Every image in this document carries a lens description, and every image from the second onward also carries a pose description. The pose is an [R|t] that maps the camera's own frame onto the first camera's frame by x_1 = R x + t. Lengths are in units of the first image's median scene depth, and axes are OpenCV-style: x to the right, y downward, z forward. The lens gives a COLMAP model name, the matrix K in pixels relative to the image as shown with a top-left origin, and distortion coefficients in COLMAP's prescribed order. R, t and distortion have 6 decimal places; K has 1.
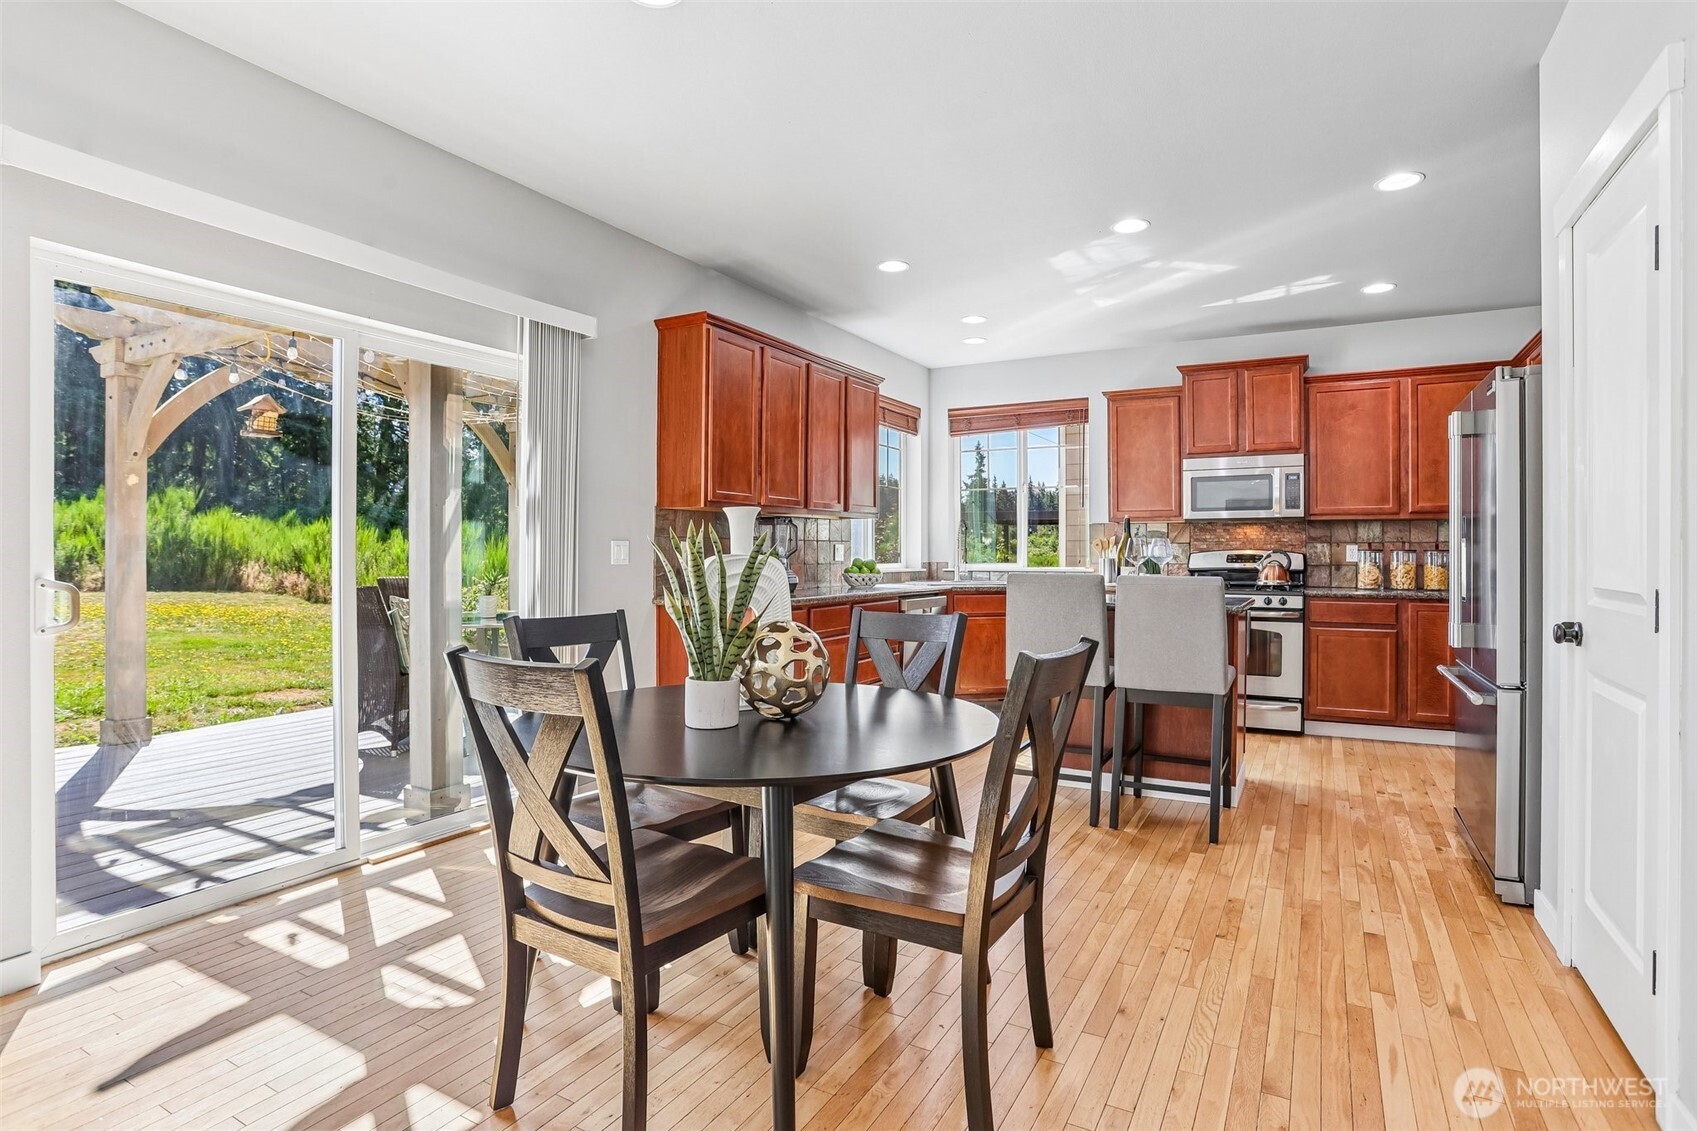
lens RADIAL K [[848.8, 0, 854.4], [0, 848.8, 557.2], [0, 0, 1]] dist [-0.084765, 0.042878]
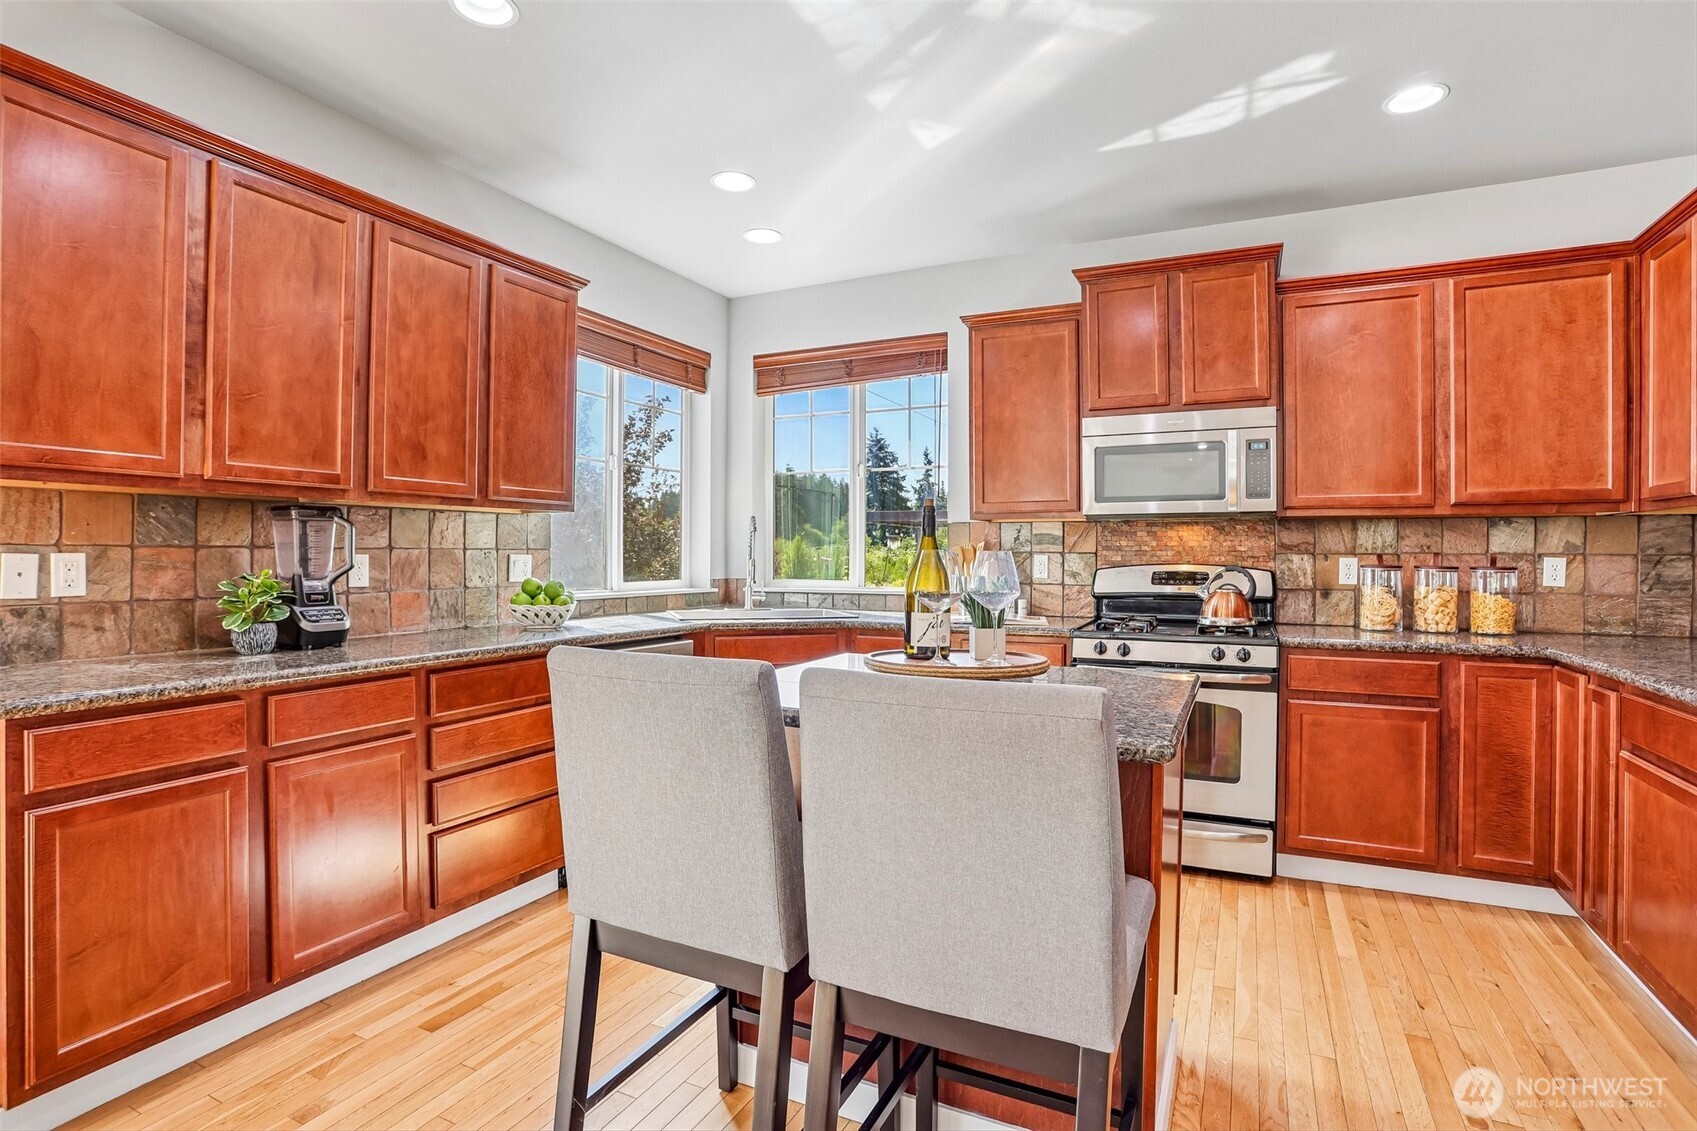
lens RADIAL K [[826.2, 0, 850.5], [0, 826.2, 558.3], [0, 0, 1]] dist [-0.086570, 0.039740]
pose [[0.998662, 0.002779, 0.051629, 0.200293], [-0.002714, 0.999995, -0.001340, -0.012666], [-0.051633, 0.001199, 0.998665, 0.425541]]
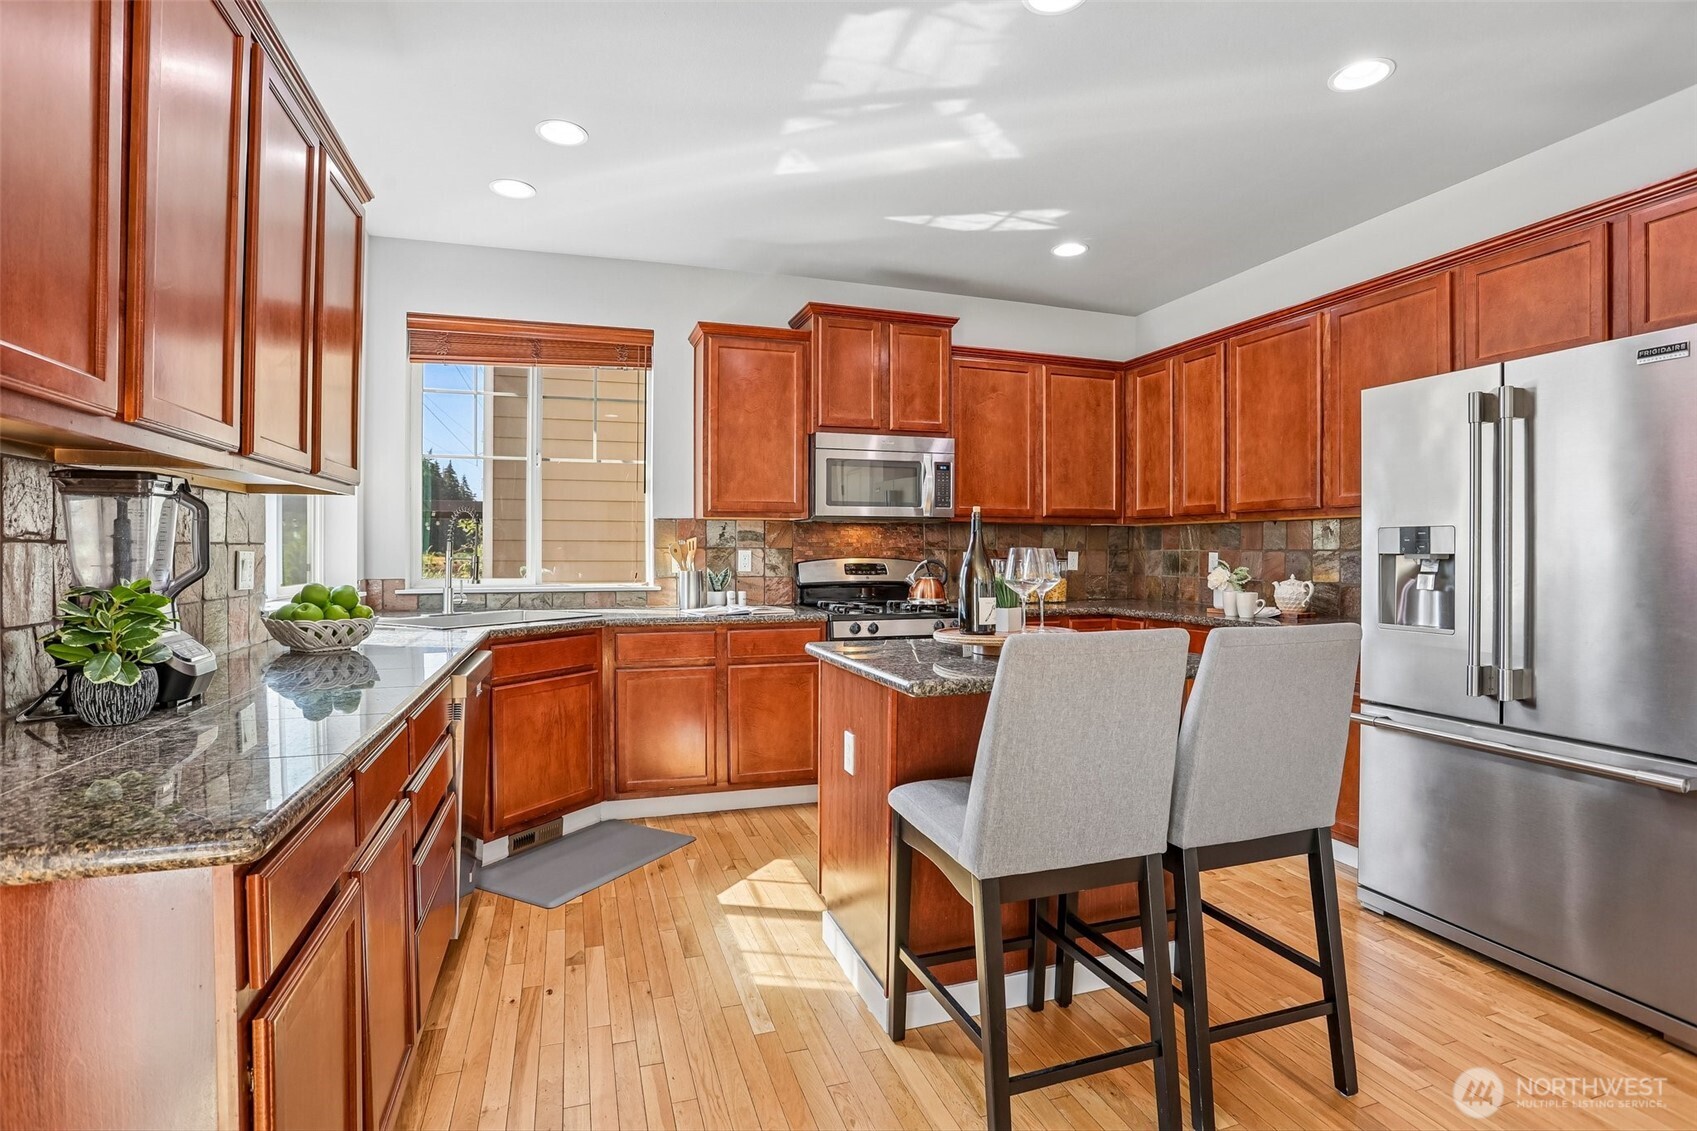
lens RADIAL K [[822.4, 0, 847.5], [0, 822.4, 556.0], [0, 0, 1]] dist [-0.077195, 0.034465]
pose [[0.677649, -0.003365, 0.735377, -0.112661], [0.002000, 0.999994, 0.002733, -0.013522], [-0.735382, -0.000381, 0.677652, 0.529289]]
